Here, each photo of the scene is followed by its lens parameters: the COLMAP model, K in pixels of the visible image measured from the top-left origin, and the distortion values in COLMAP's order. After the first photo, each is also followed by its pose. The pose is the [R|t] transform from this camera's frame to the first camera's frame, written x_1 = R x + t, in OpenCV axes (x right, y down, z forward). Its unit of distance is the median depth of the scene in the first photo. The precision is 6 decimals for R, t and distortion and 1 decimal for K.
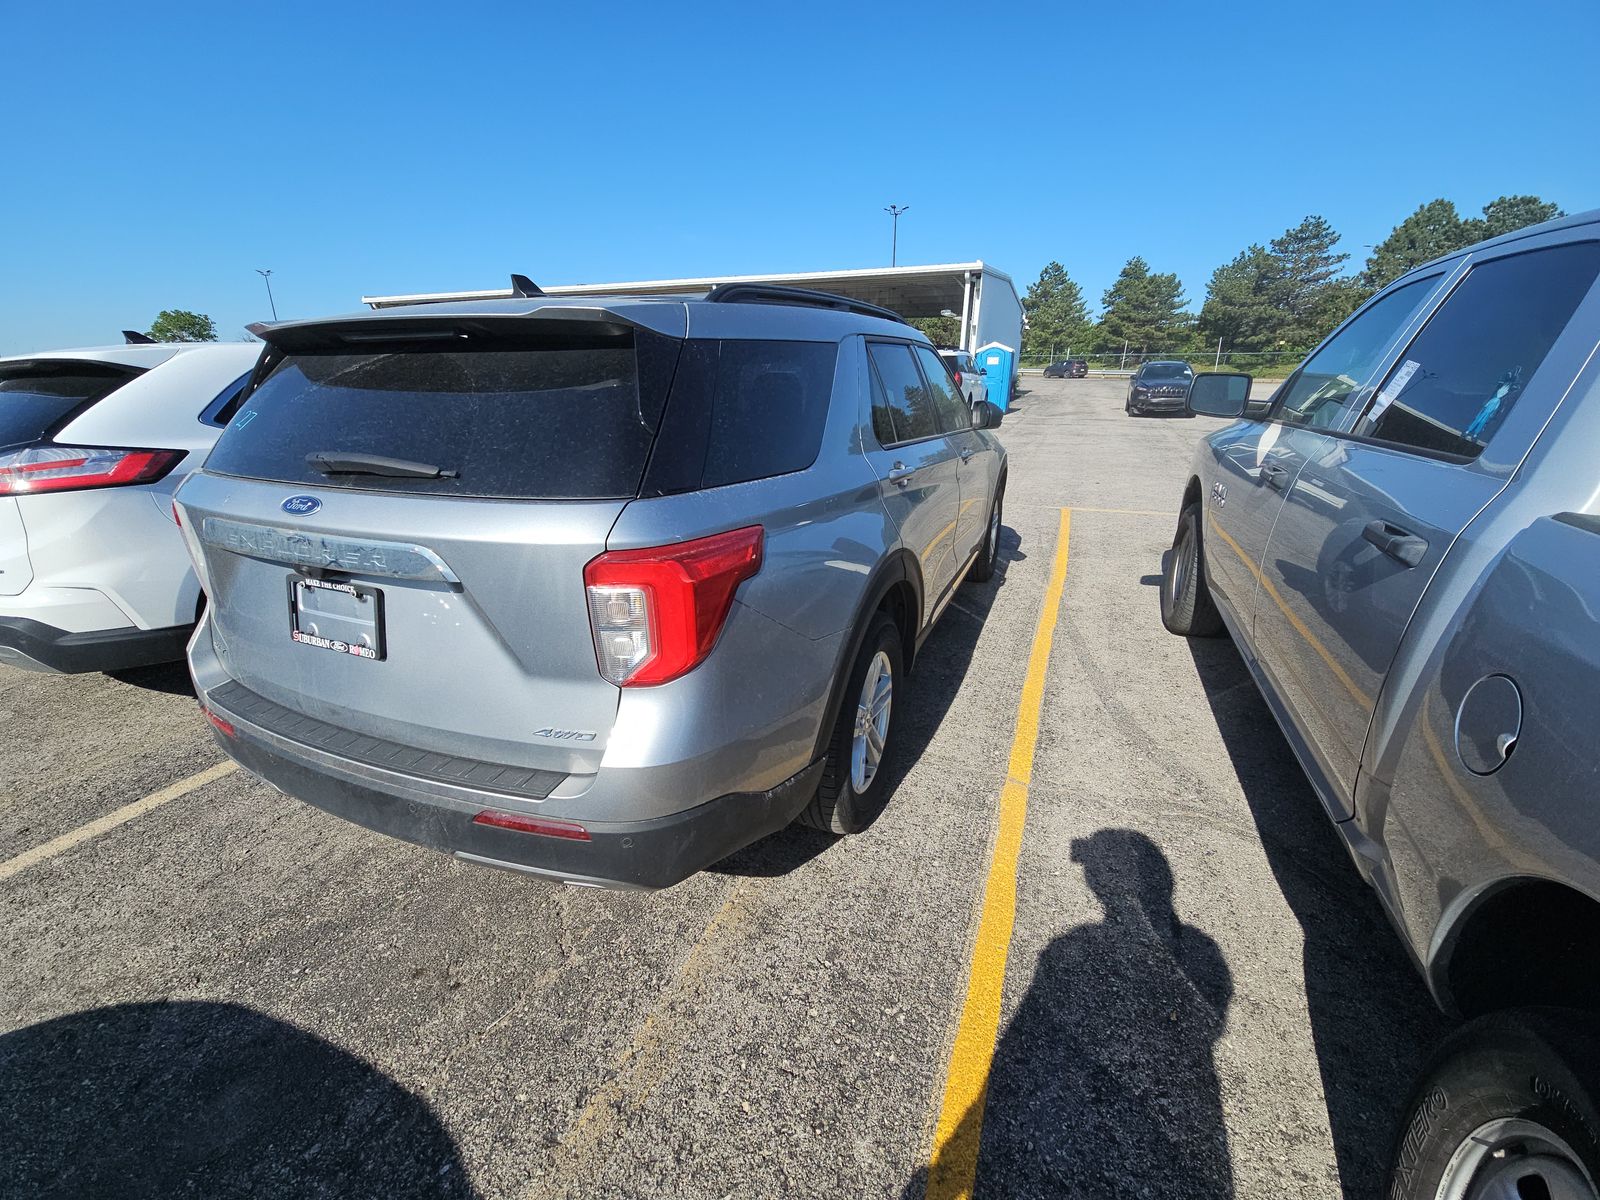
lens RADIAL K [[657.9, 0, 800.7], [0, 657.9, 609.8], [0, 0, 1]] dist [0.011190, -0.008354]
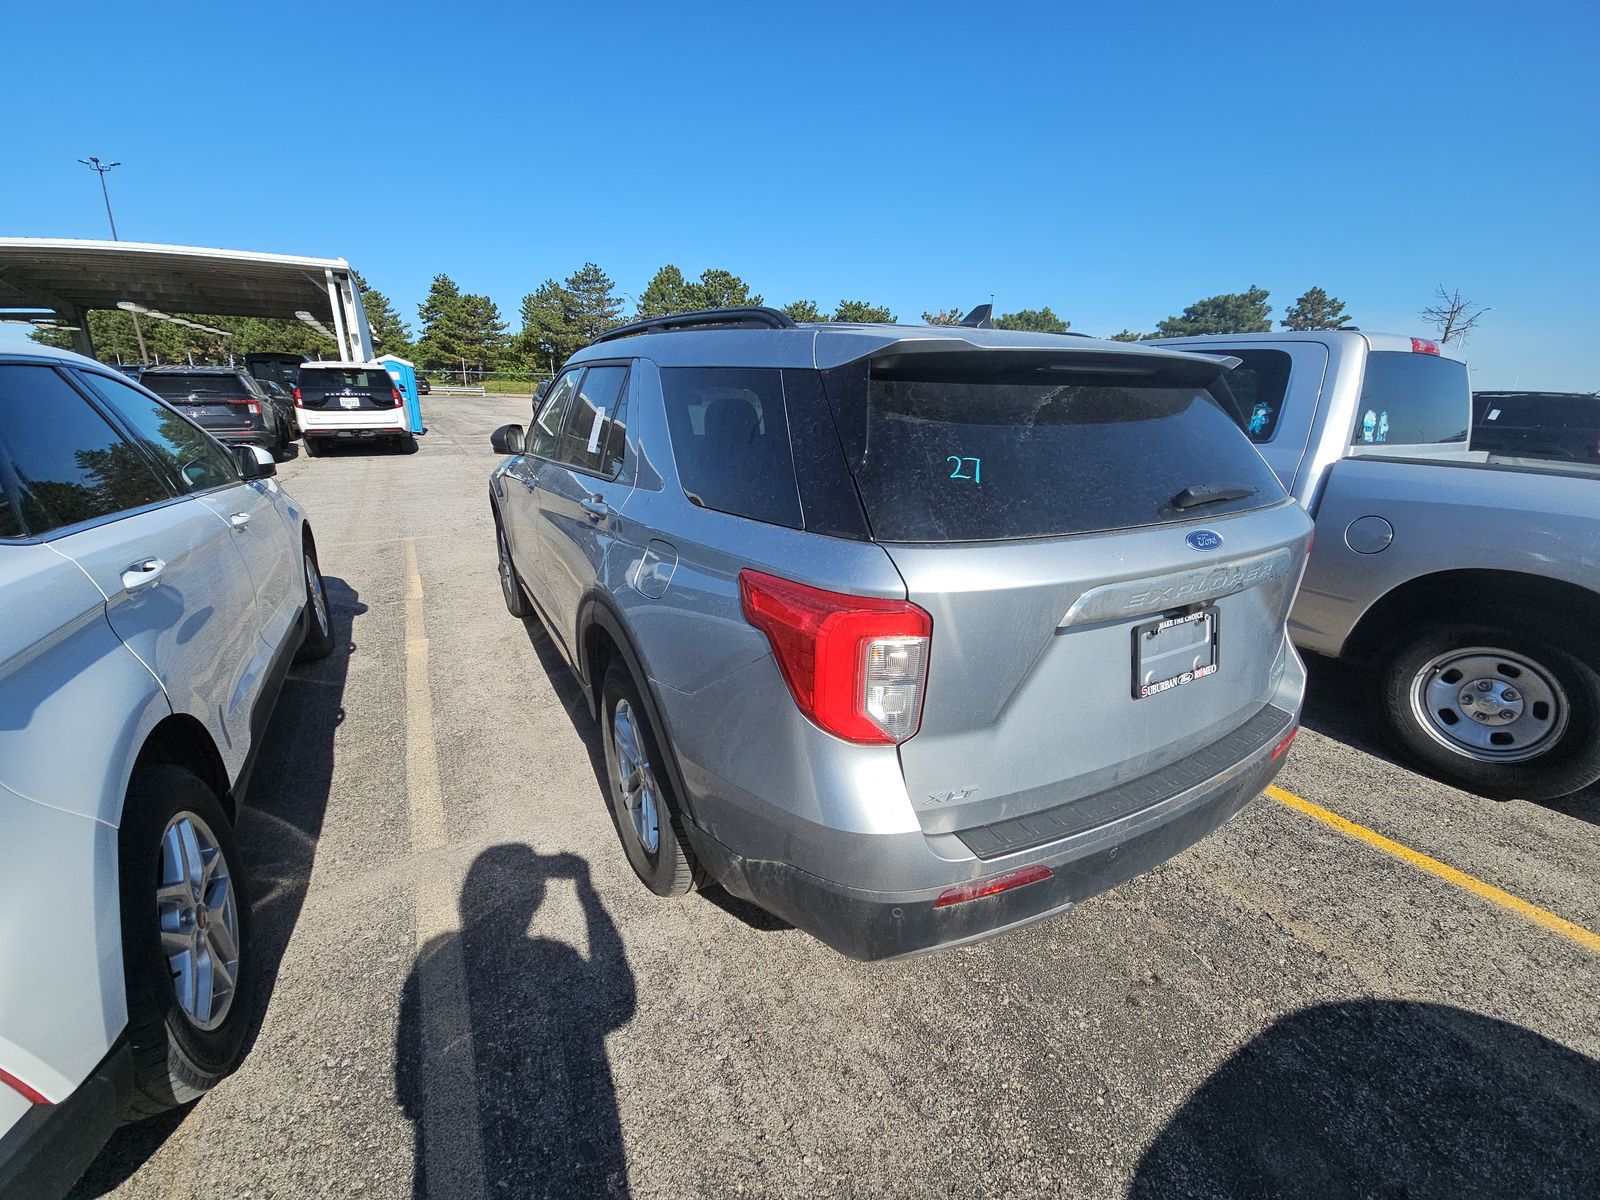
lens RADIAL K [[658.2, 0, 804.3], [0, 658.2, 607.8], [0, 0, 1]] dist [0.010977, -0.007688]
pose [[0.589849, -0.240277, 0.770937, -0.140694], [0.259750, 0.960422, 0.100597, -0.023473], [-0.764597, 0.140914, 0.628916, 0.062619]]
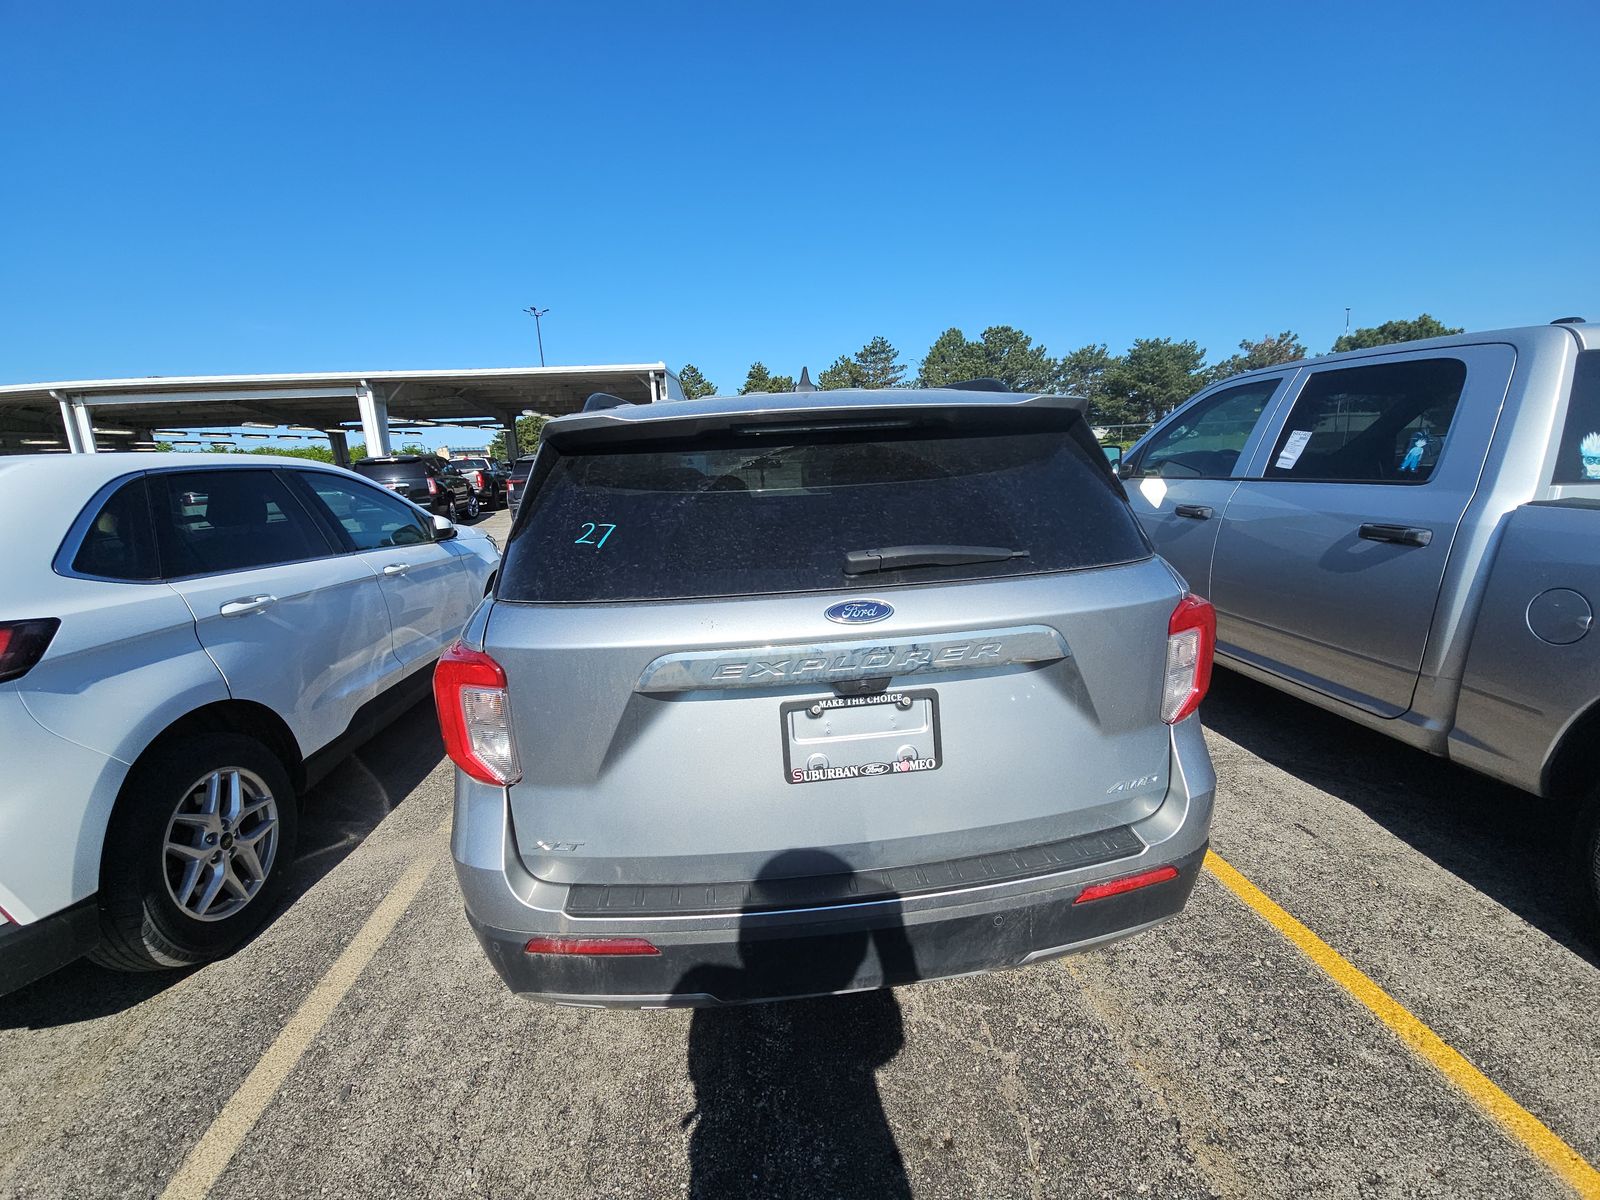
lens RADIAL K [[658.2, 0, 804.3], [0, 658.2, 607.8], [0, 0, 1]] dist [0.010977, -0.007688]
pose [[0.868215, -0.149106, 0.473254, -0.091241], [0.209125, 0.974892, -0.076498, -0.008245], [-0.449965, 0.165386, 0.877598, 0.019197]]
